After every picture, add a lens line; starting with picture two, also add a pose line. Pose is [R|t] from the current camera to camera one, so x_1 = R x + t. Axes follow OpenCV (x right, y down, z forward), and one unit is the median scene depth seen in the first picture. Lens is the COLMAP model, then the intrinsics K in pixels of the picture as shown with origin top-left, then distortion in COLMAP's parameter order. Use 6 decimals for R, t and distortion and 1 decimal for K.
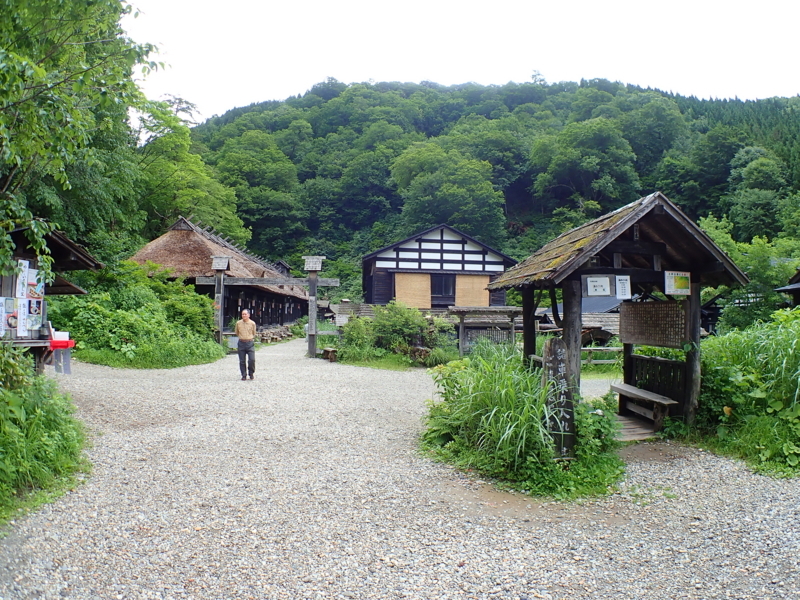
lens RADIAL K [[451.8, 0, 400.0], [0, 451.8, 300.0], [0, 0, 1]] dist [-0.204895, 0.001383]
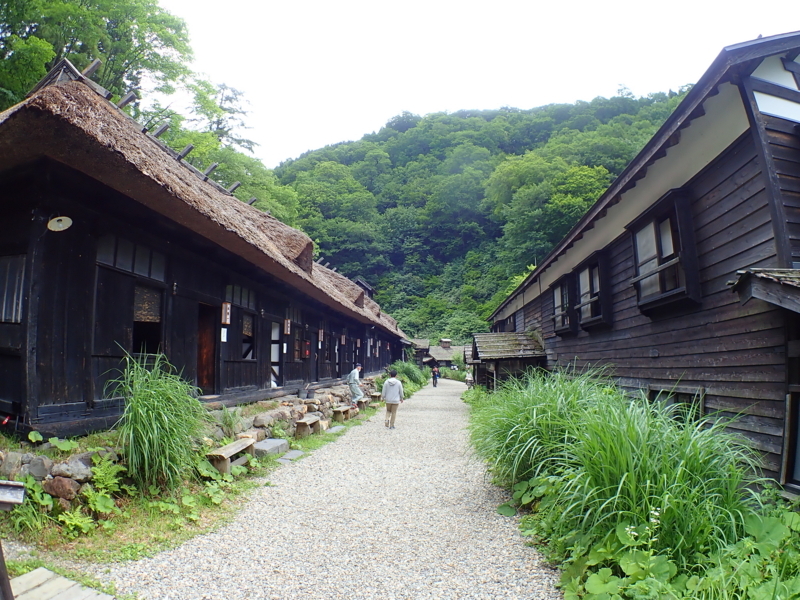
lens RADIAL K [[451.8, 0, 400.0], [0, 451.8, 300.0], [0, 0, 1]] dist [-0.204895, 0.001383]
pose [[0.983159, -0.044202, -0.177327, -0.034626], [0.025913, 0.994223, -0.104156, 0.005631], [0.180906, 0.097807, 0.978625, 0.136469]]
